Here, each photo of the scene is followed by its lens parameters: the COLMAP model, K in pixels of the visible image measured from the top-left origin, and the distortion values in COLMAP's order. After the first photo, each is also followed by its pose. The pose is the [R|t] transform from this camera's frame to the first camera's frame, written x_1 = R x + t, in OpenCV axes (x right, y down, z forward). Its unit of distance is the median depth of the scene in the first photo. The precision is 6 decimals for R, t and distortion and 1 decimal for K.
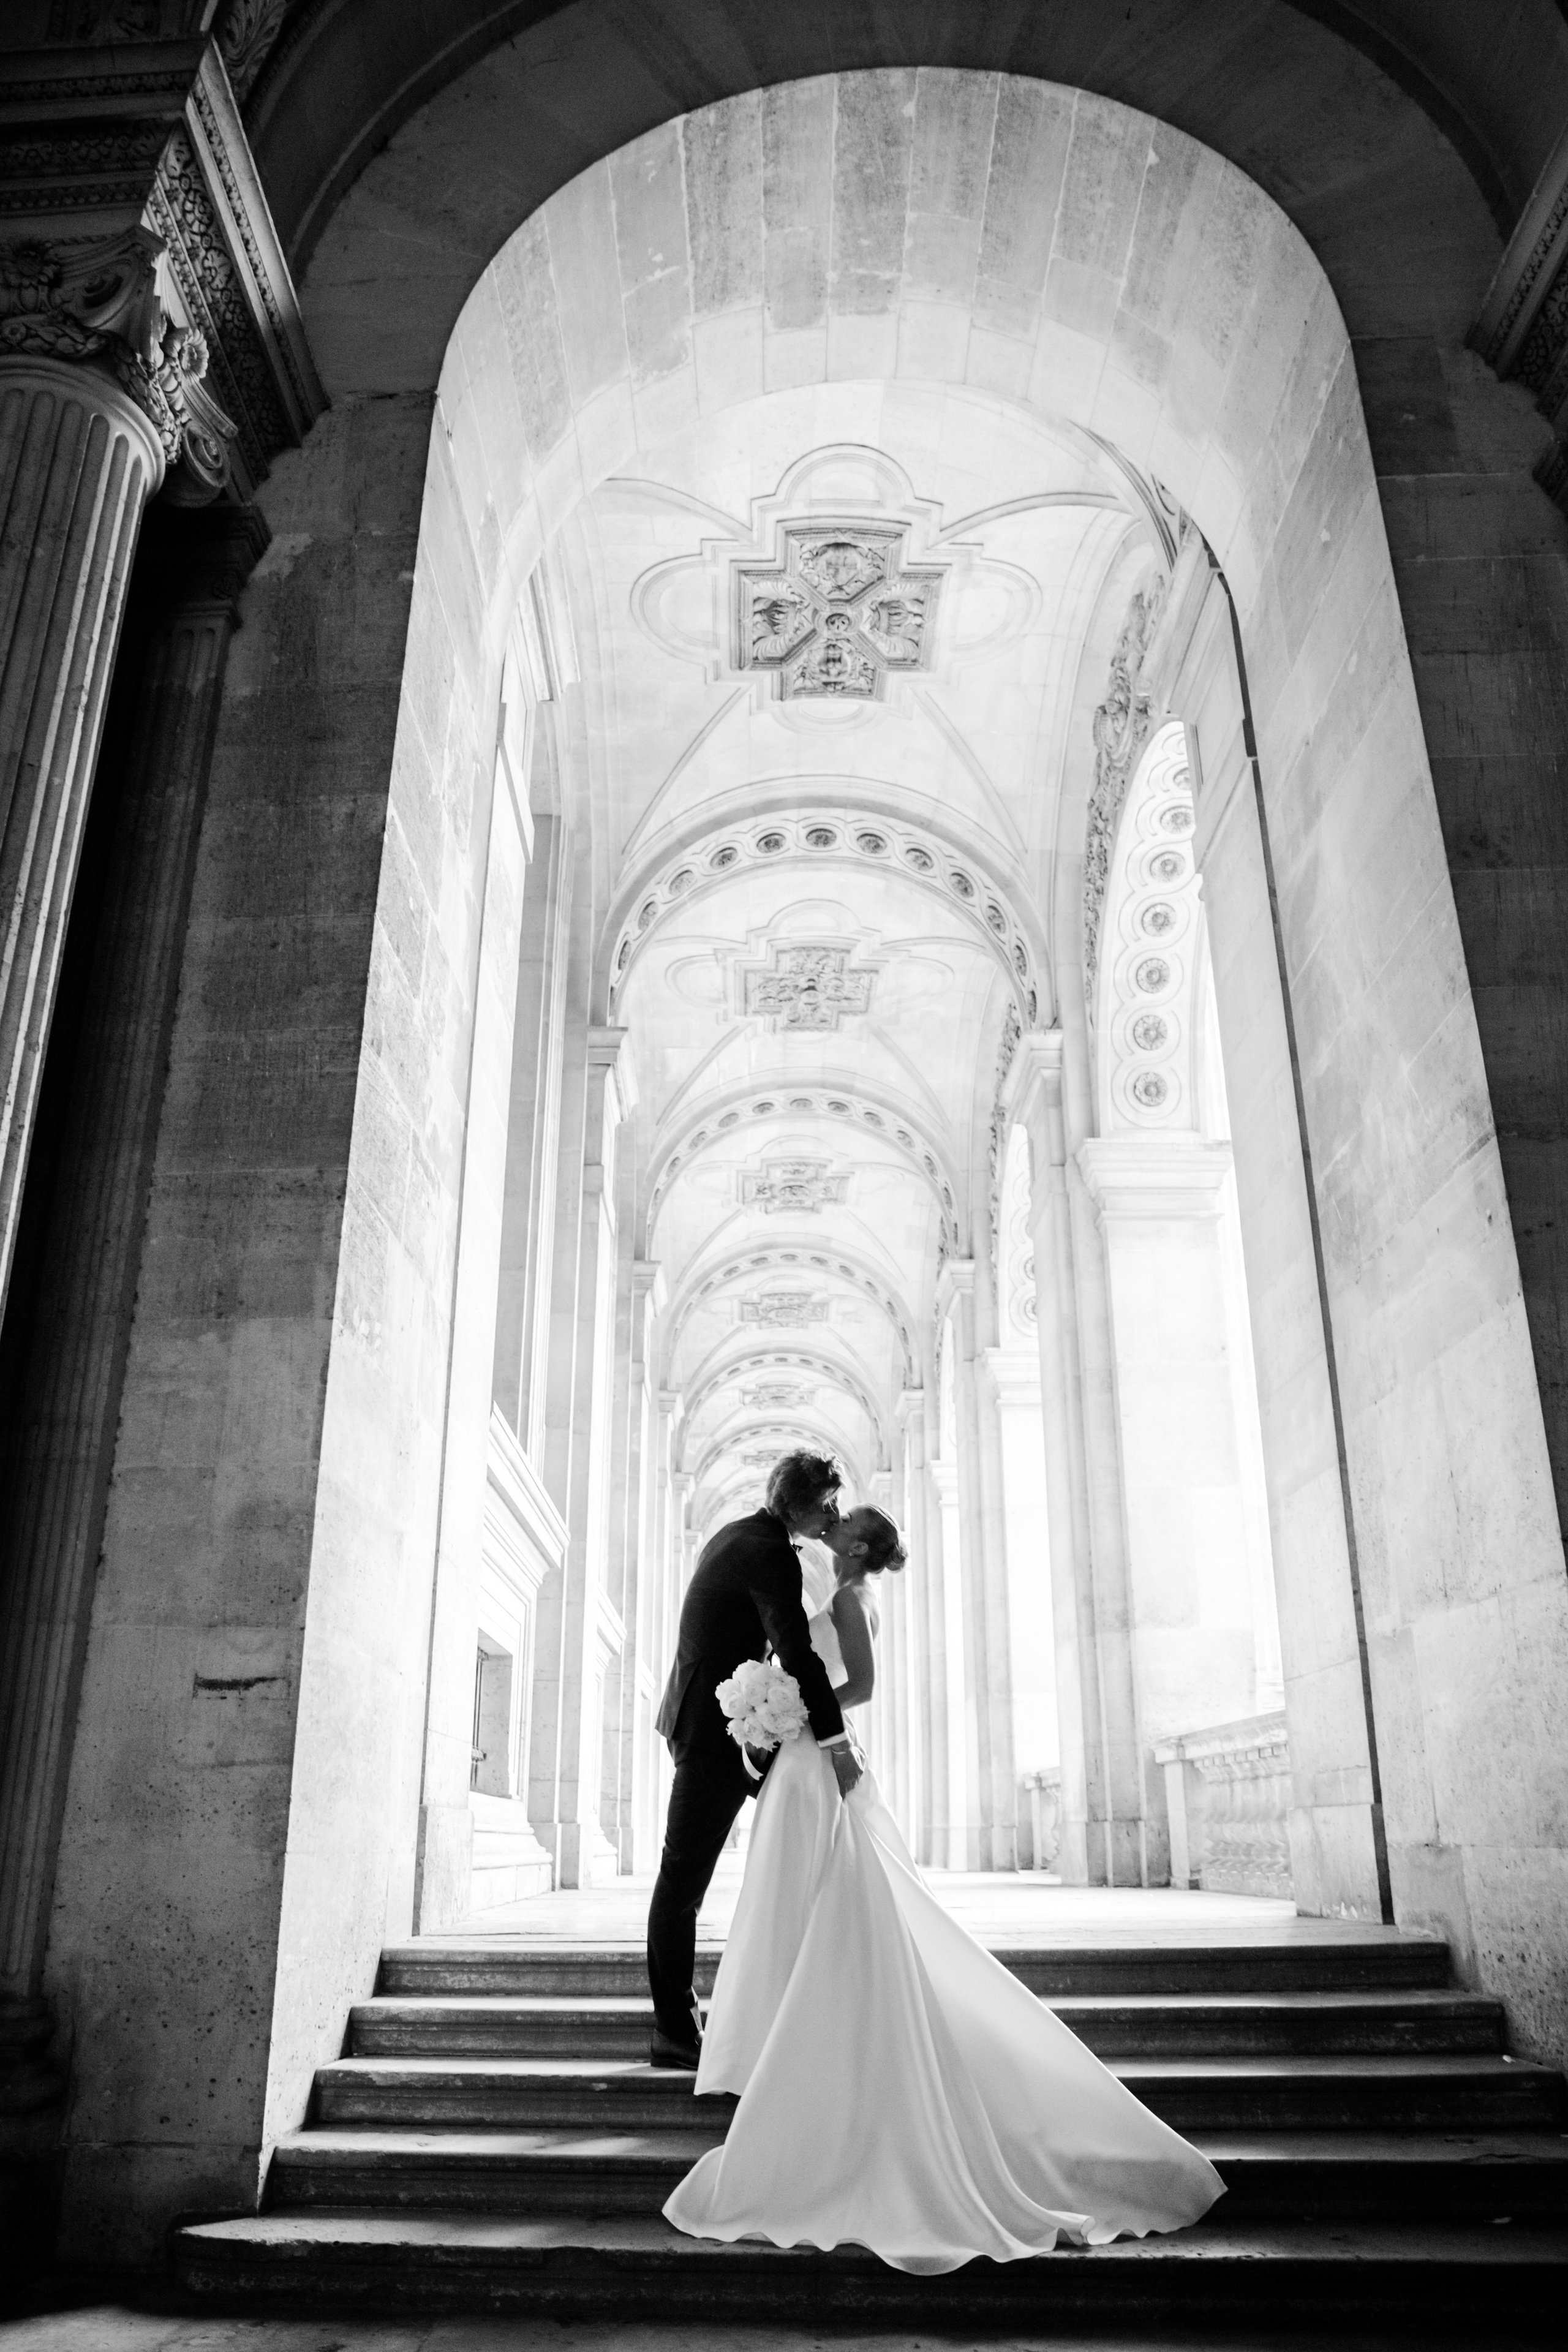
lens RADIAL K [[1718.5, 0, 784.0], [0, 1718.5, 1176.0], [0, 0, 1]] dist [-0.108359, 0.001045]
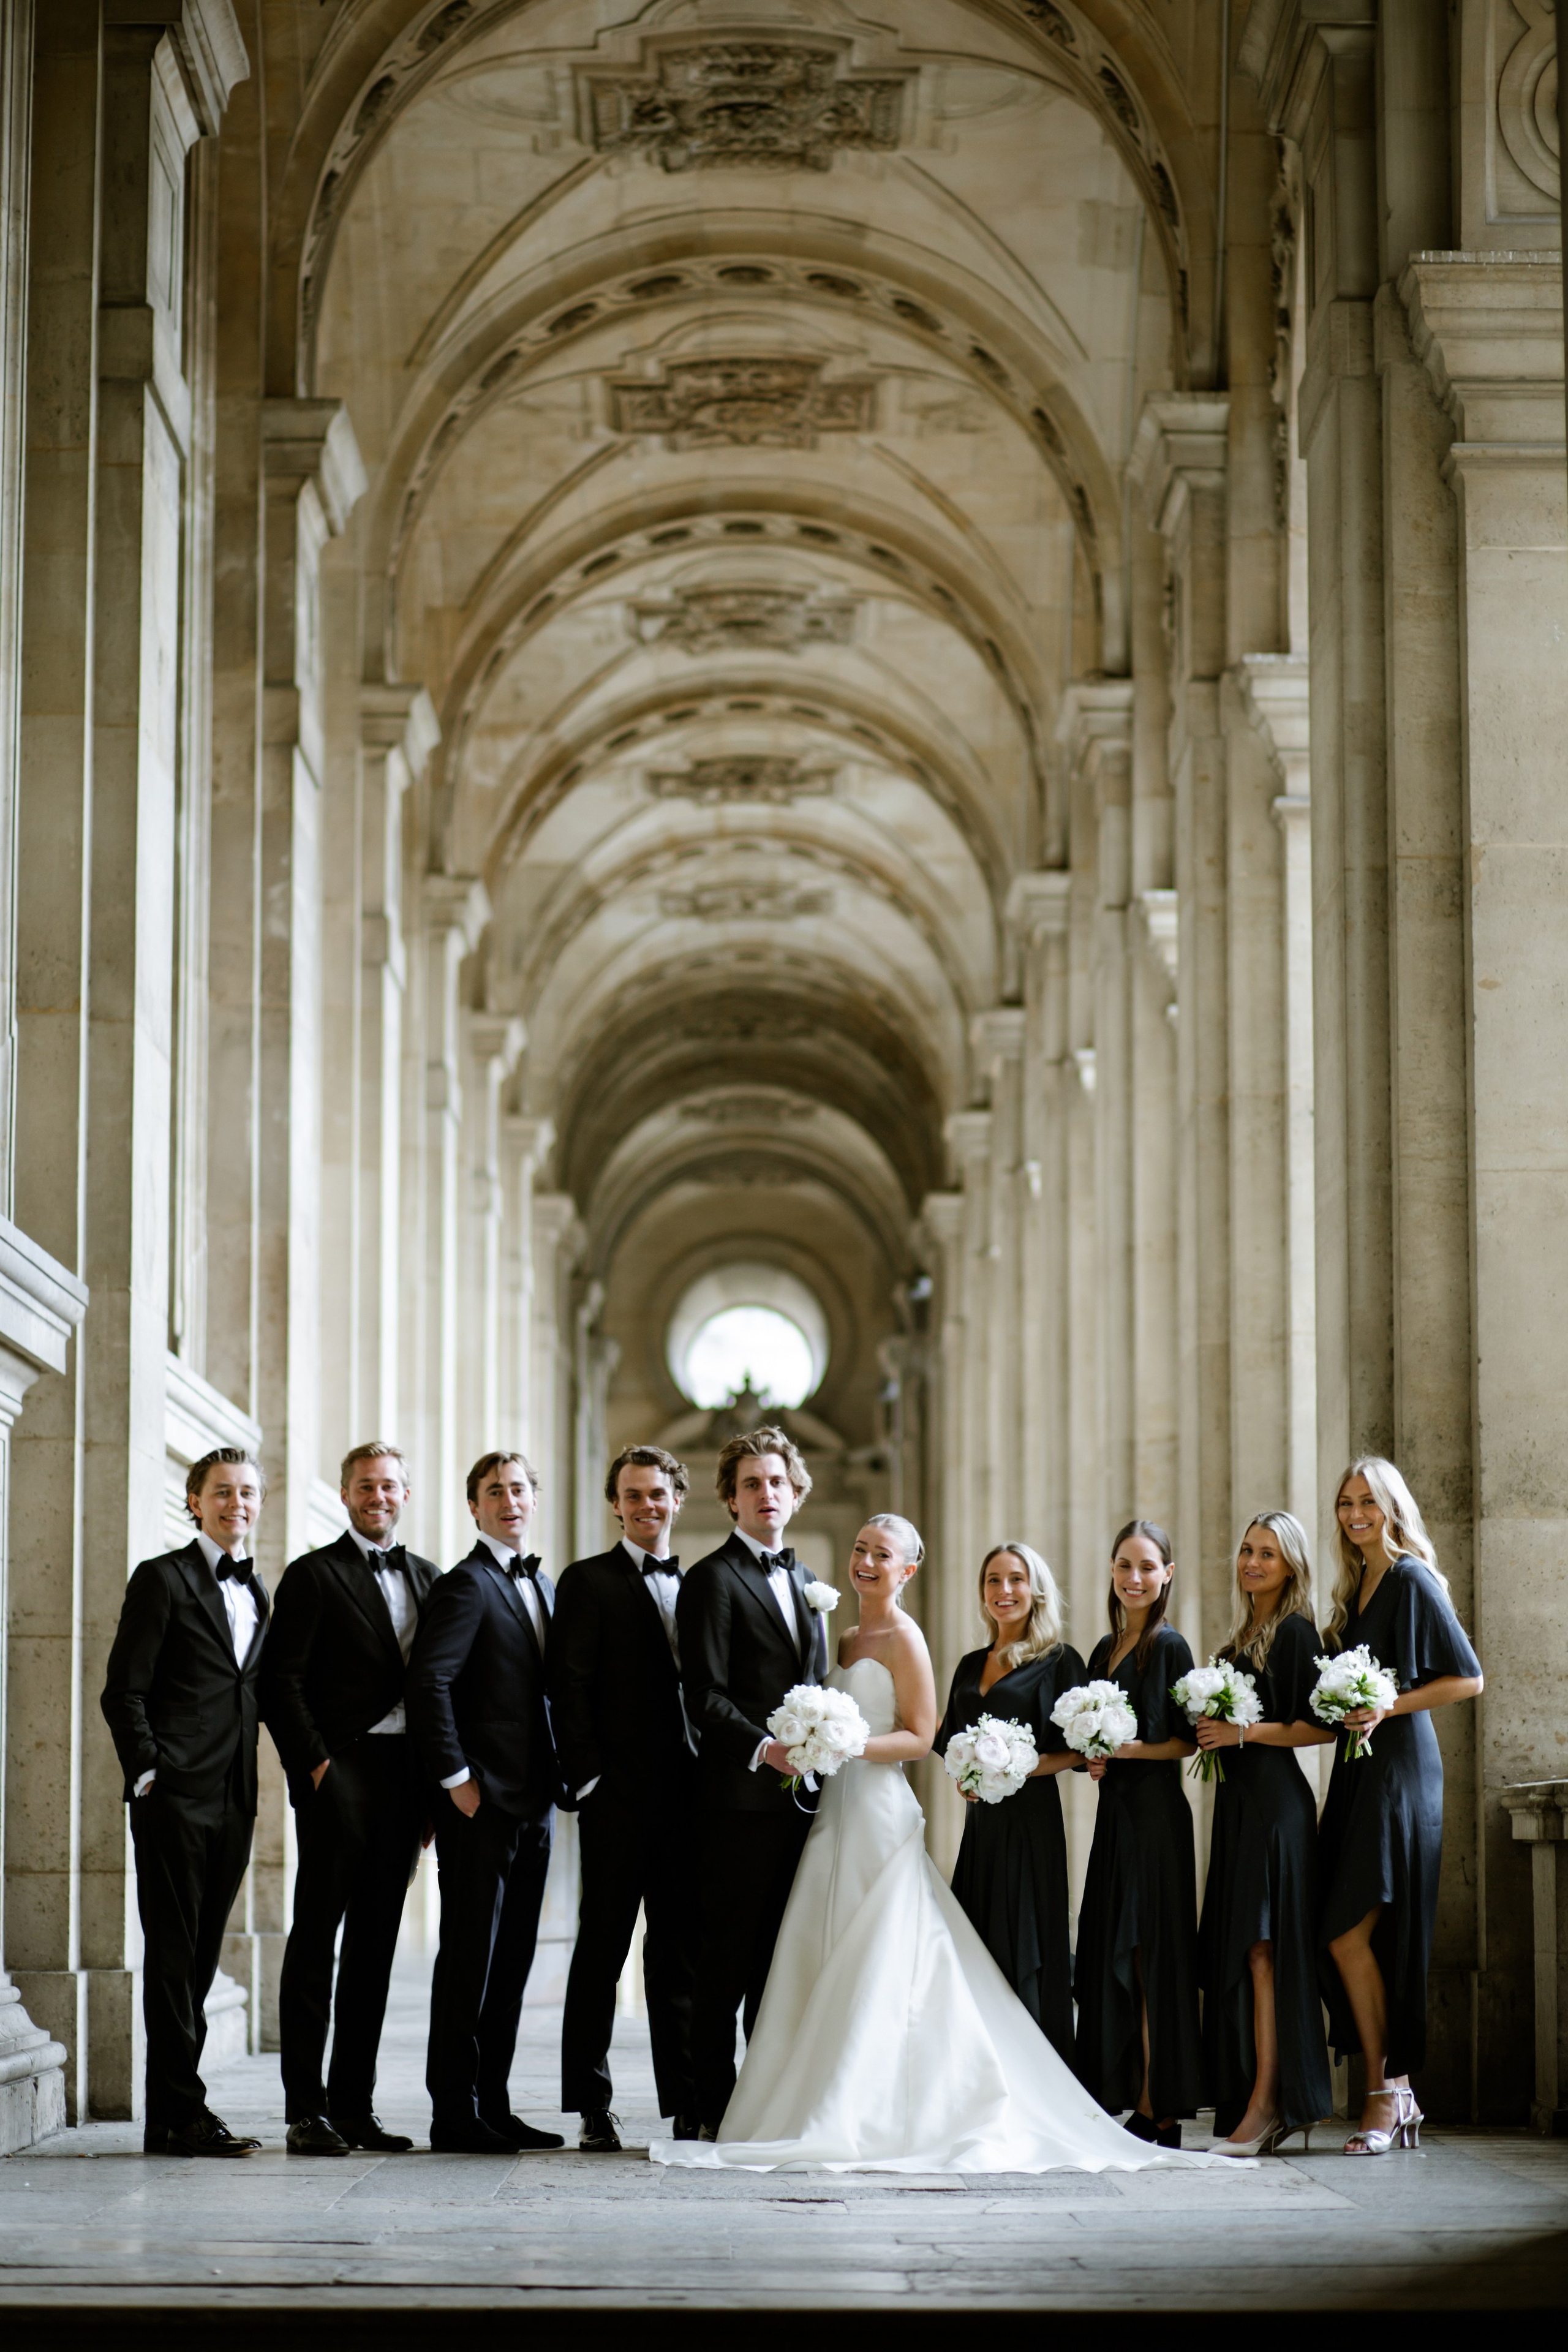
lens RADIAL K [[5851.2, 0, 784.0], [0, 5851.2, 1176.0], [0, 0, 1]] dist [-0.183675, -0.616399]
pose [[0.999907, -0.001535, -0.013573, 0.027557], [0.004977, 0.966308, 0.257340, -0.080067], [0.012720, -0.257384, 0.966226, -0.152993]]
